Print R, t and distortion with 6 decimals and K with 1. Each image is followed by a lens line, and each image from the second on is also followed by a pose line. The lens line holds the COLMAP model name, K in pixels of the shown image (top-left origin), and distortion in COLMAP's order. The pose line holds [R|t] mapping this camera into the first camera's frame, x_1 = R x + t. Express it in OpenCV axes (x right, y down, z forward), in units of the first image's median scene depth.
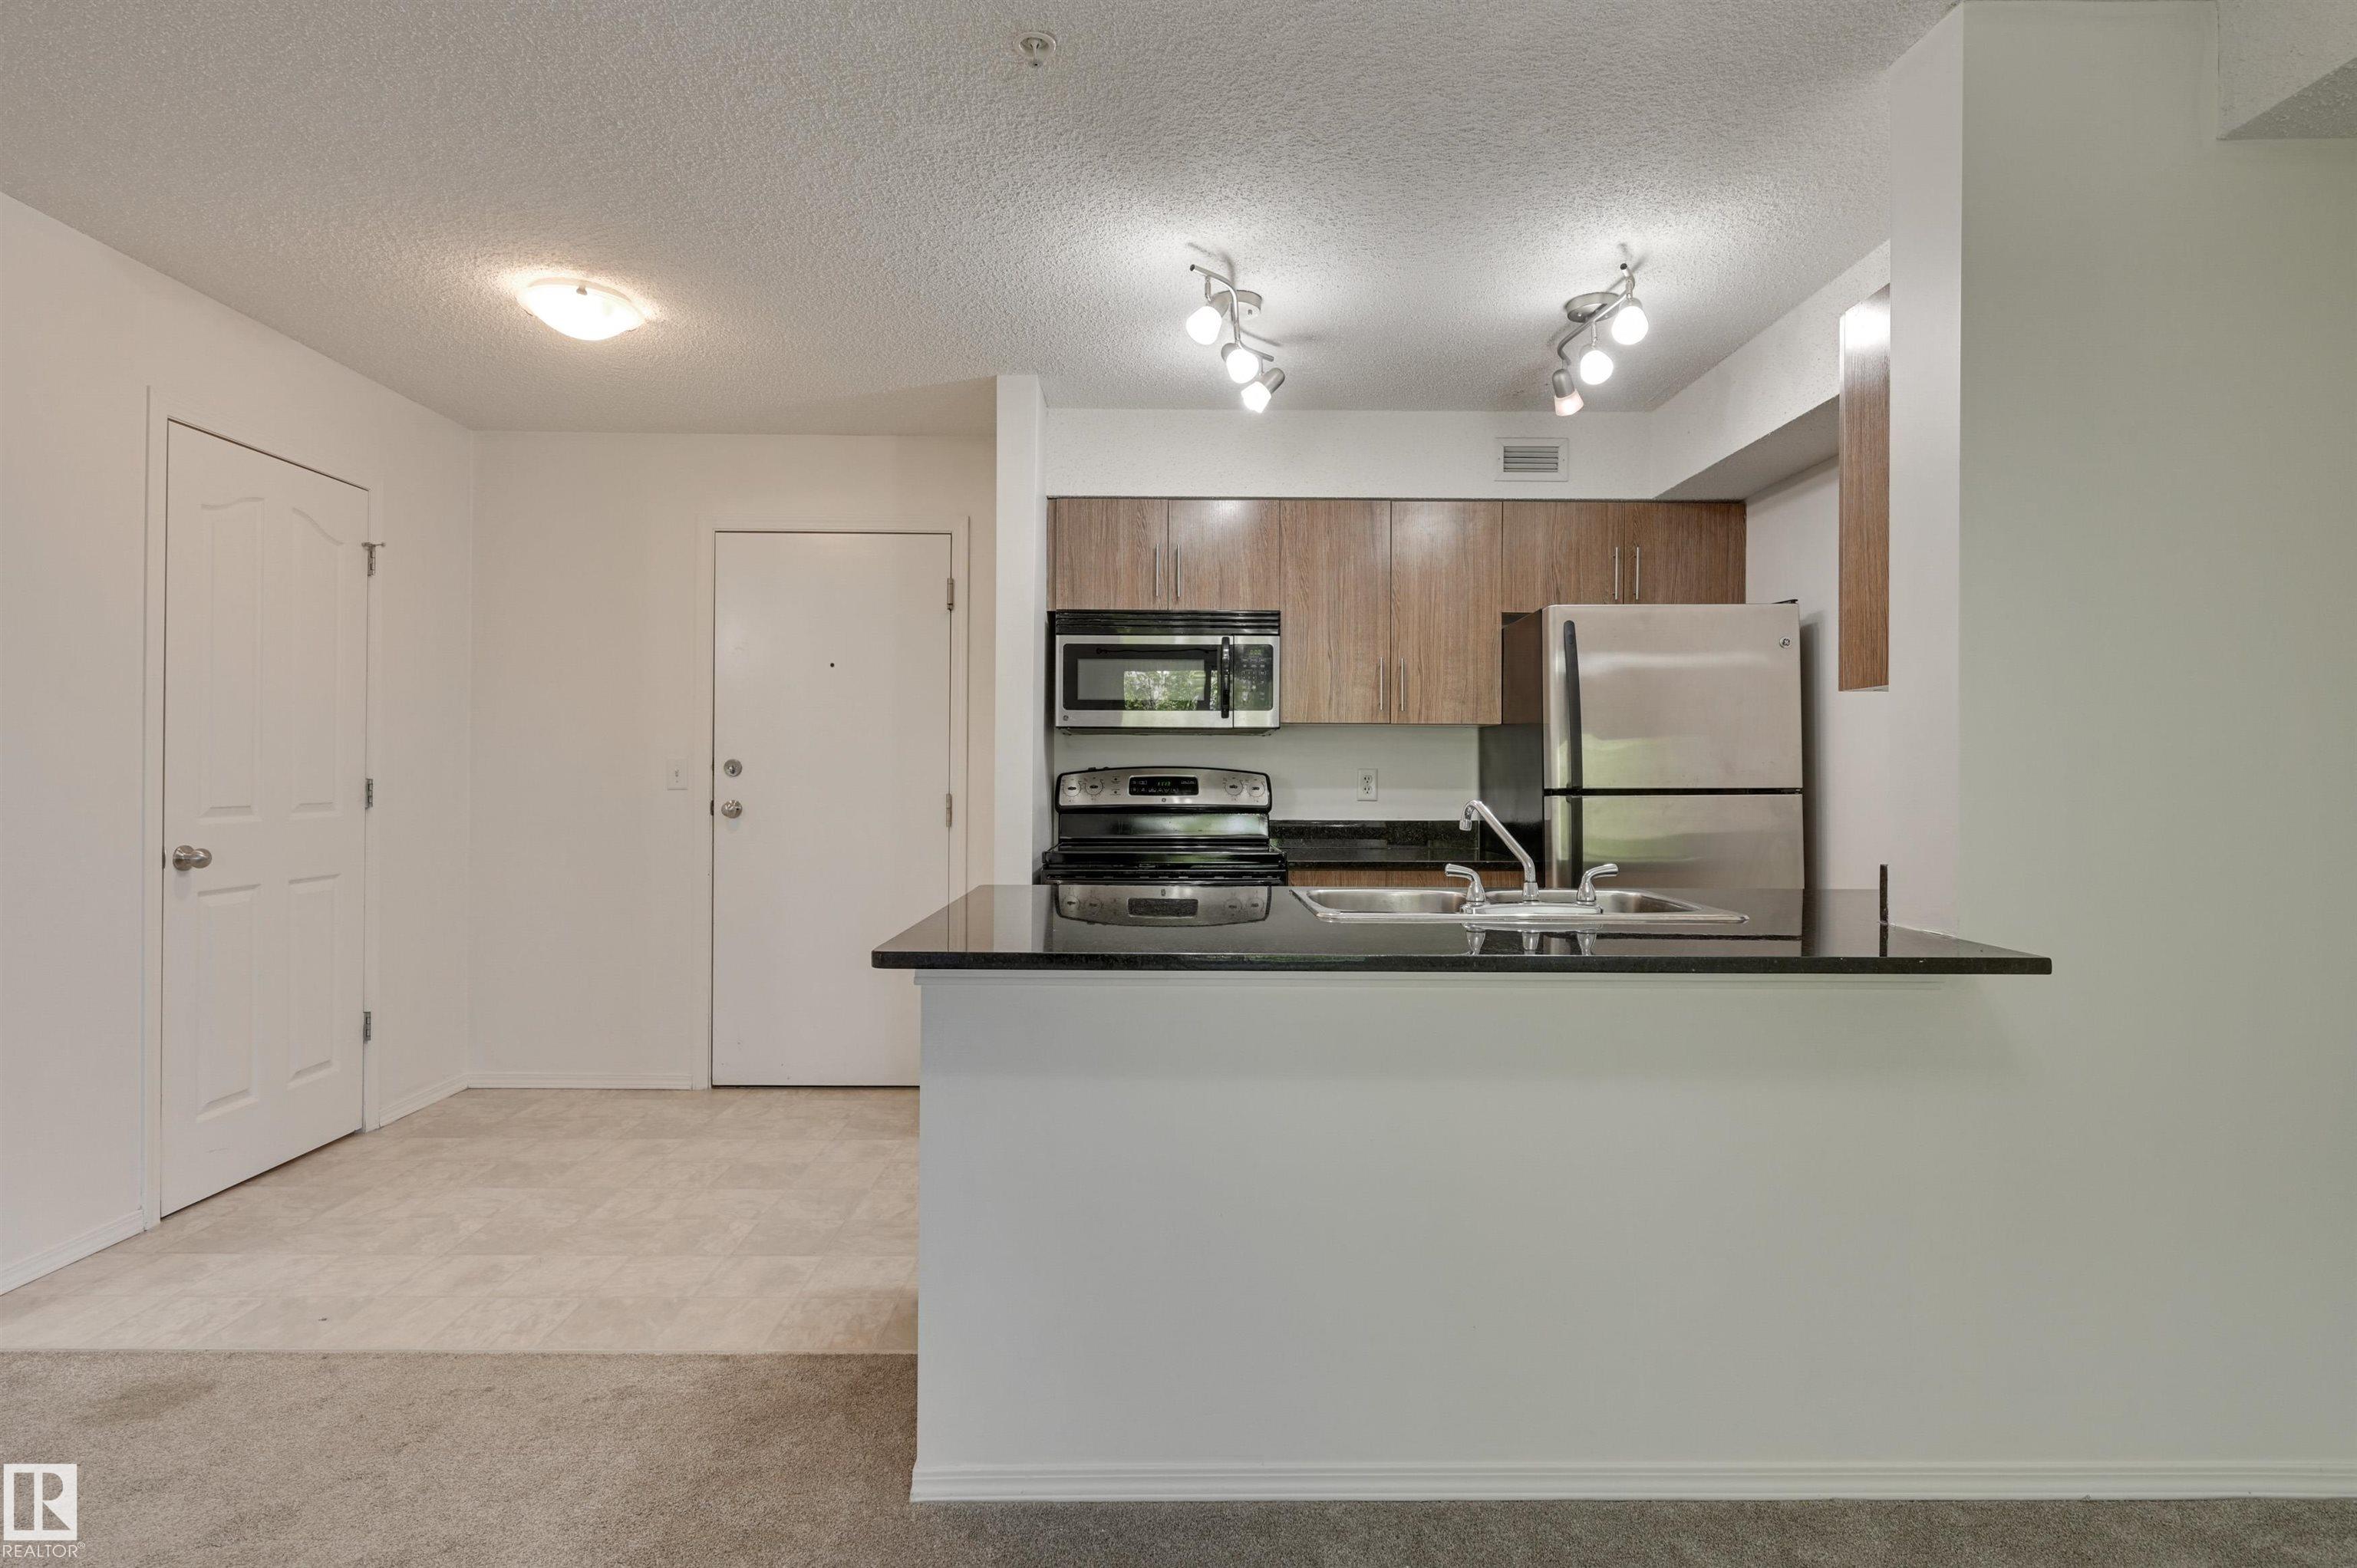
lens RADIAL K [[1180.3, 0, 1164.4], [0, 1180.3, 772.5], [0, 0, 1]] dist [0.002571, -0.000279]
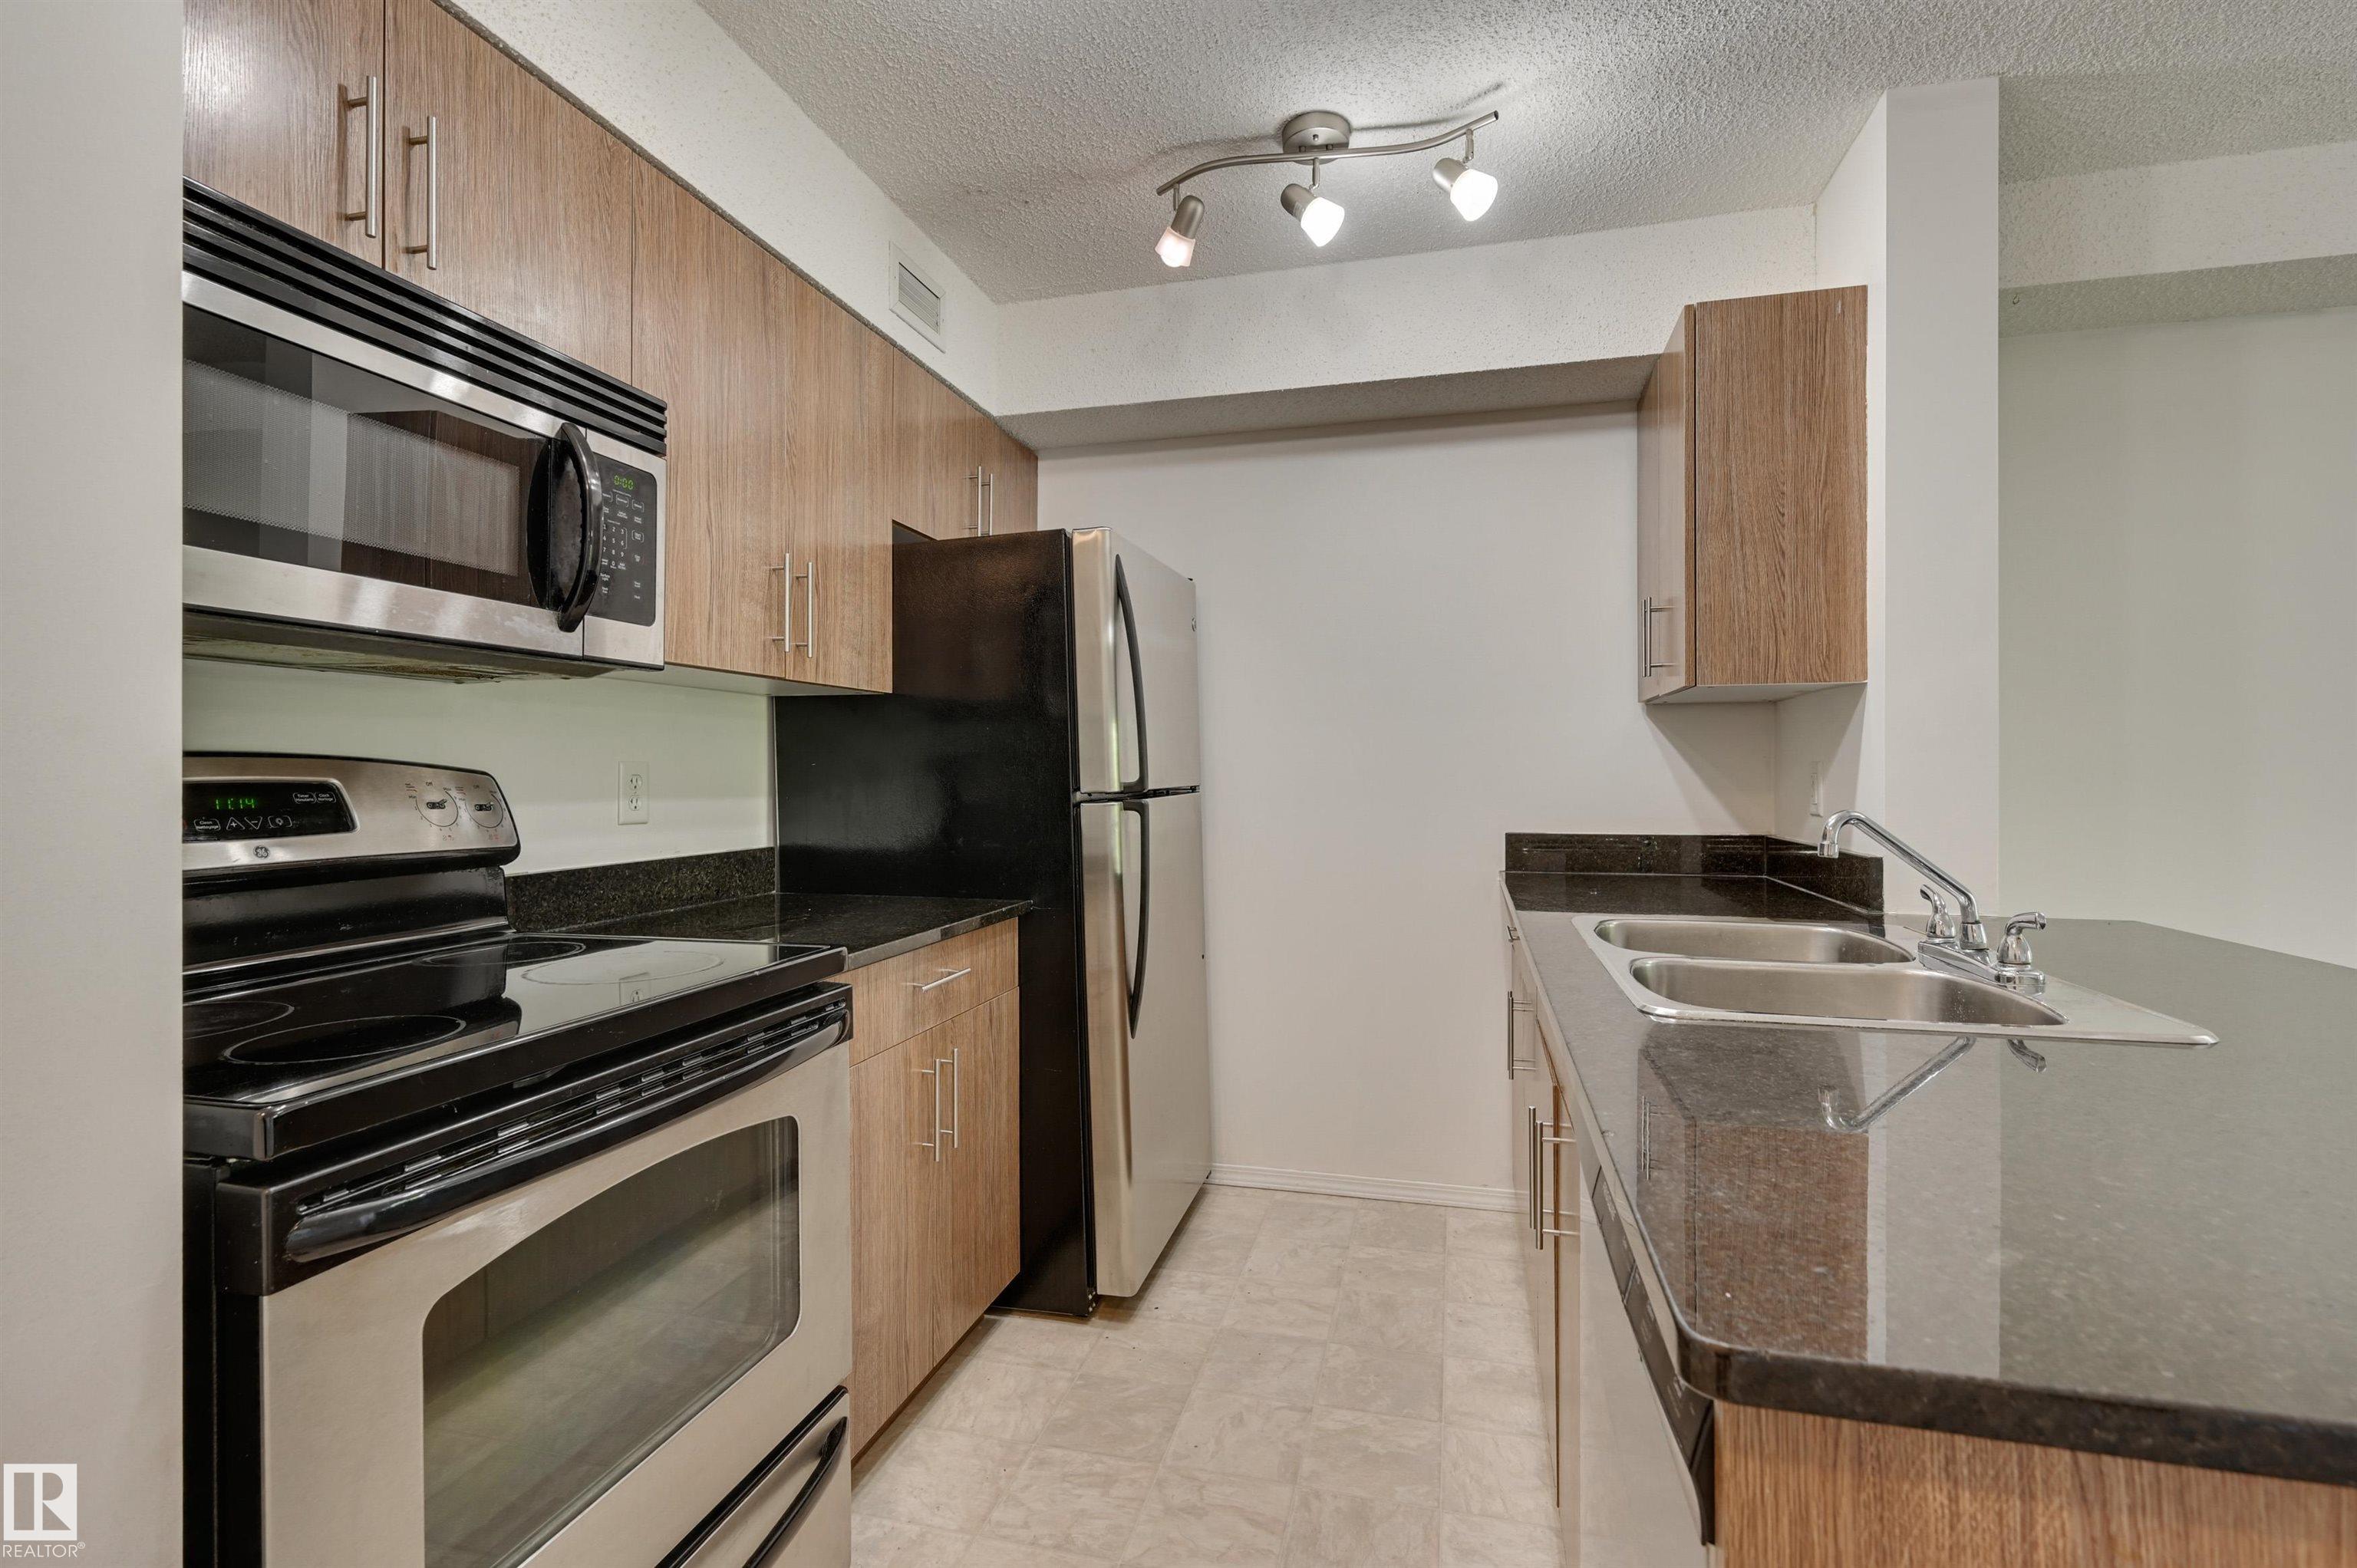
lens RADIAL K [[1065.9, 0, 1180.8], [0, 1065.9, 773.2], [0, 0, 1]] dist [-0.000377, 0.001318]
pose [[0.258697, -0.005944, 0.965940, -0.249835], [0.000602, 0.999982, 0.005992, -0.000798], [-0.965958, -0.000969, 0.258696, 0.742396]]
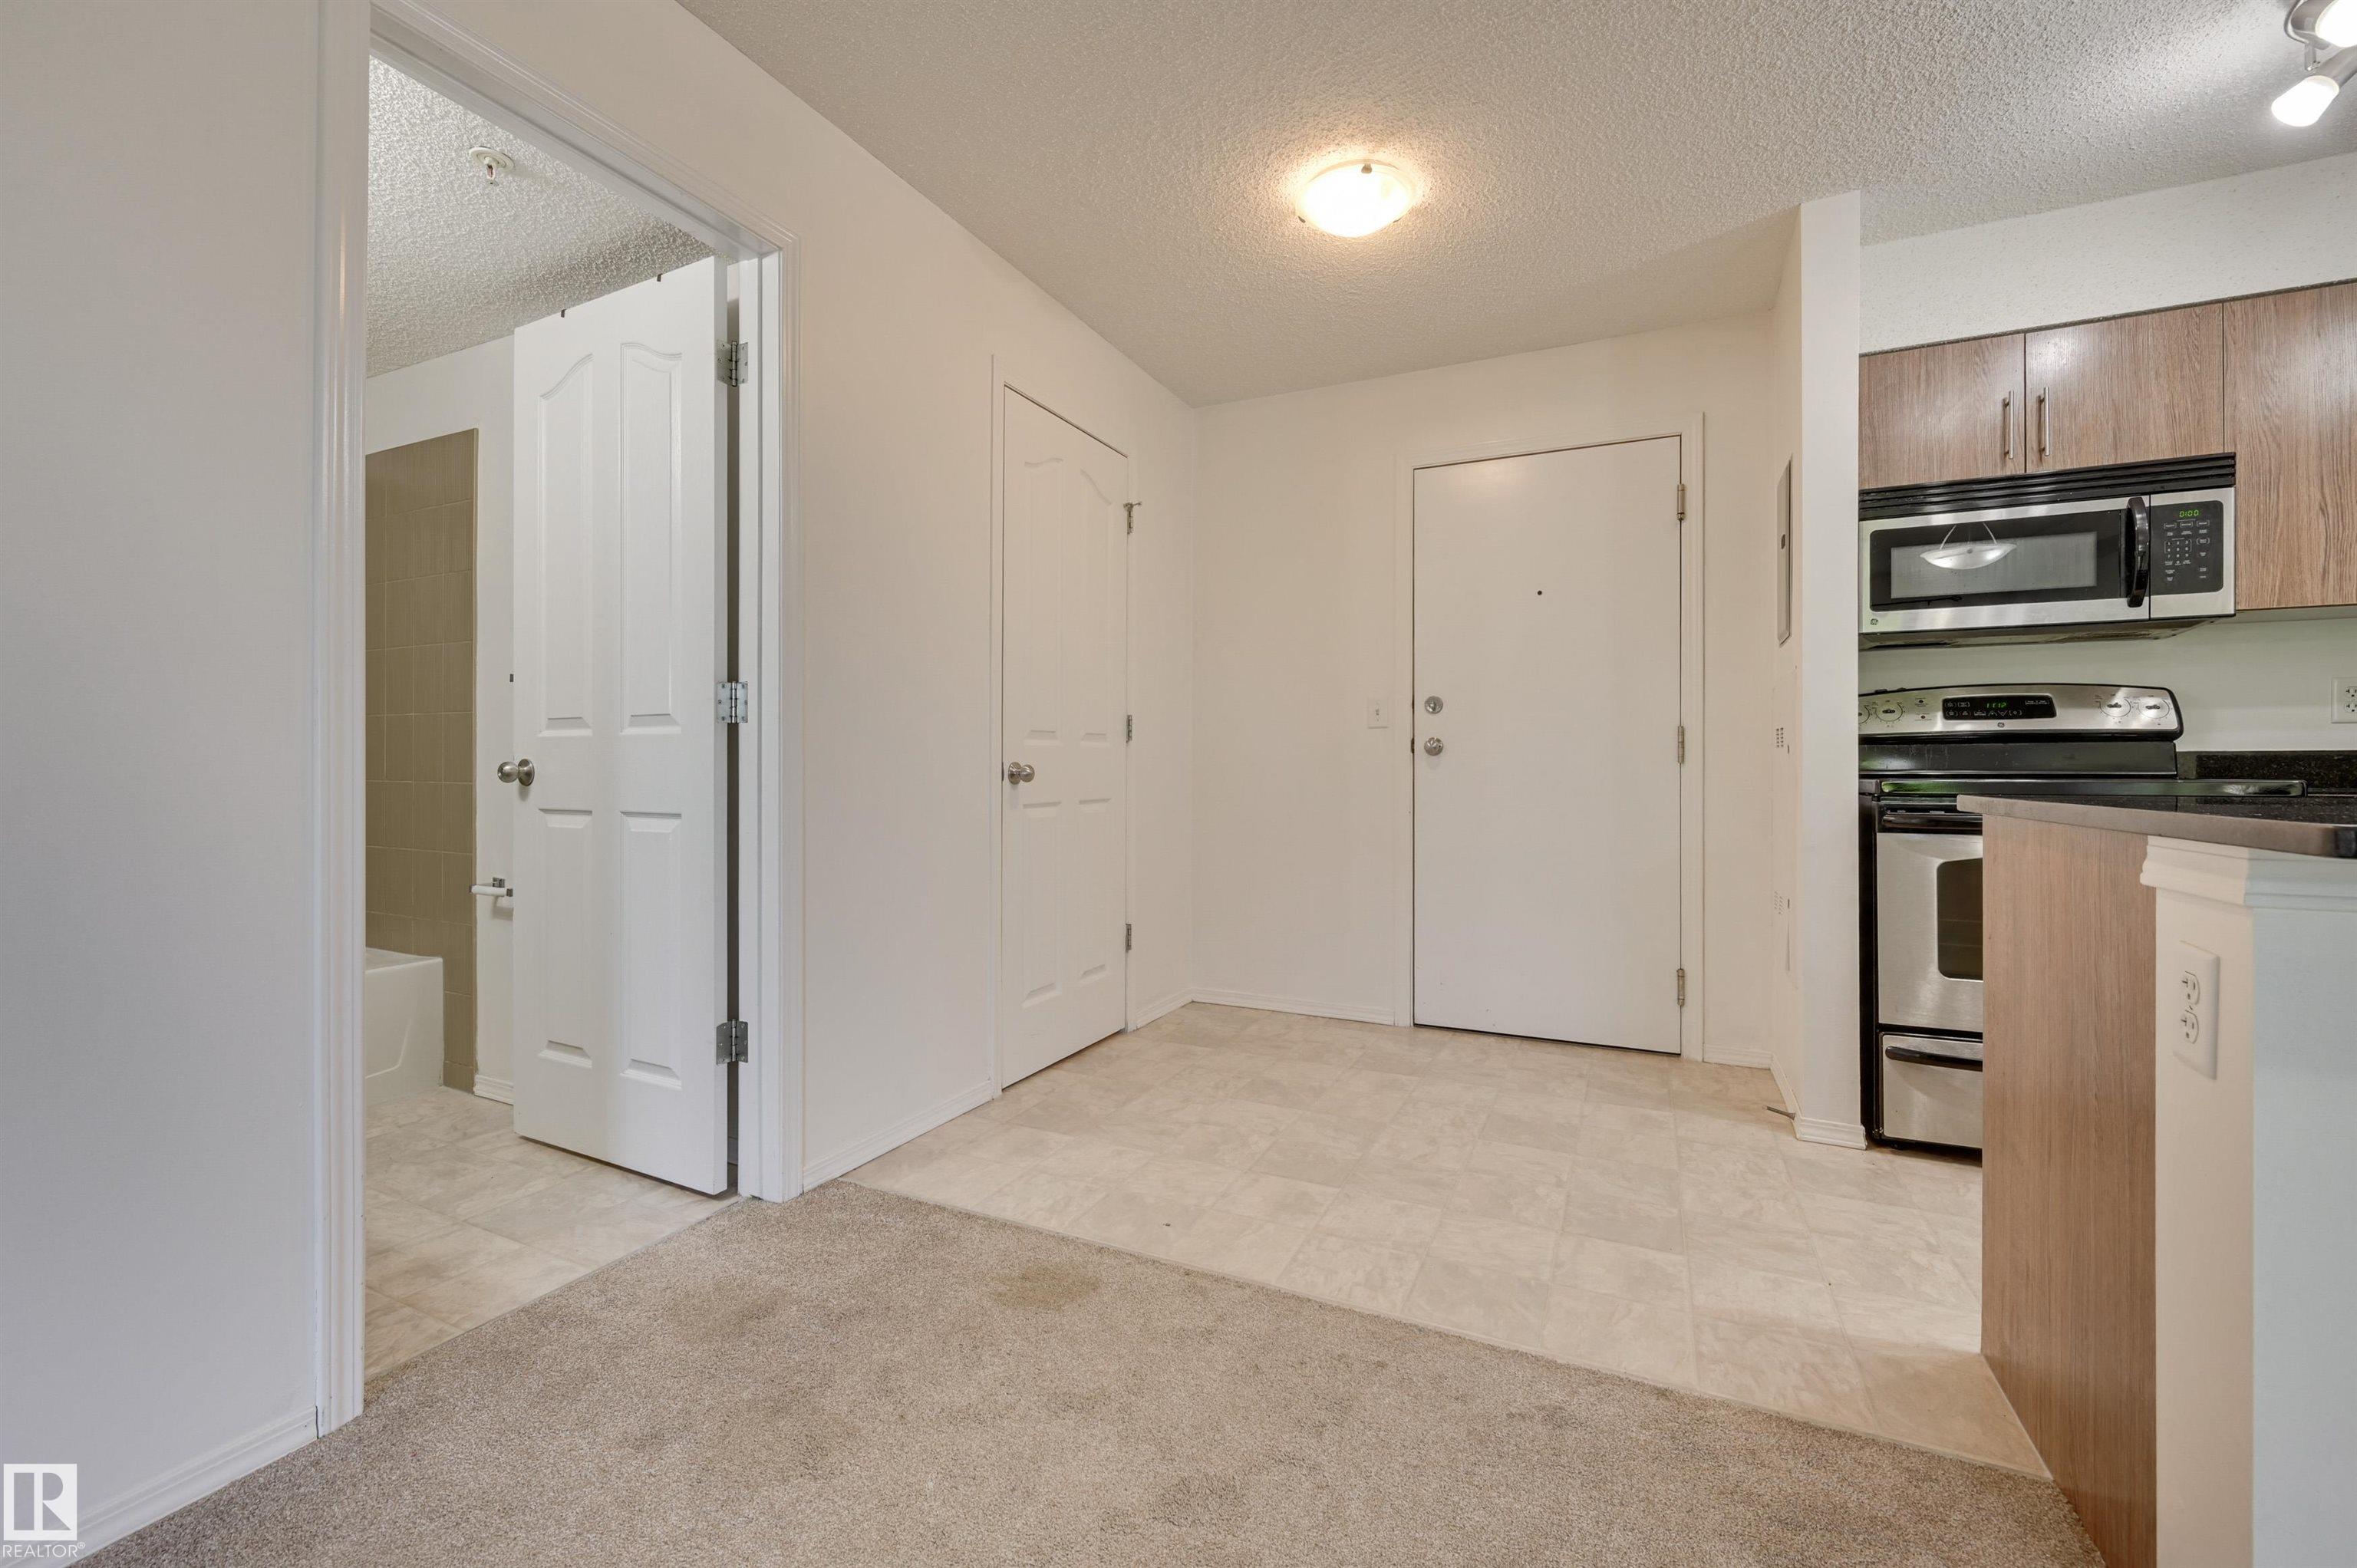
lens RADIAL K [[1000.2, 0, 1148.3], [0, 1000.2, 761.2], [0, 0, 1]] dist [-0.006560, 0.003458]
pose [[0.891202, -0.006502, -0.453560, -0.228063], [0.004285, 0.999973, -0.005916, 0.054465], [0.453586, 0.003328, 0.891206, 0.166329]]
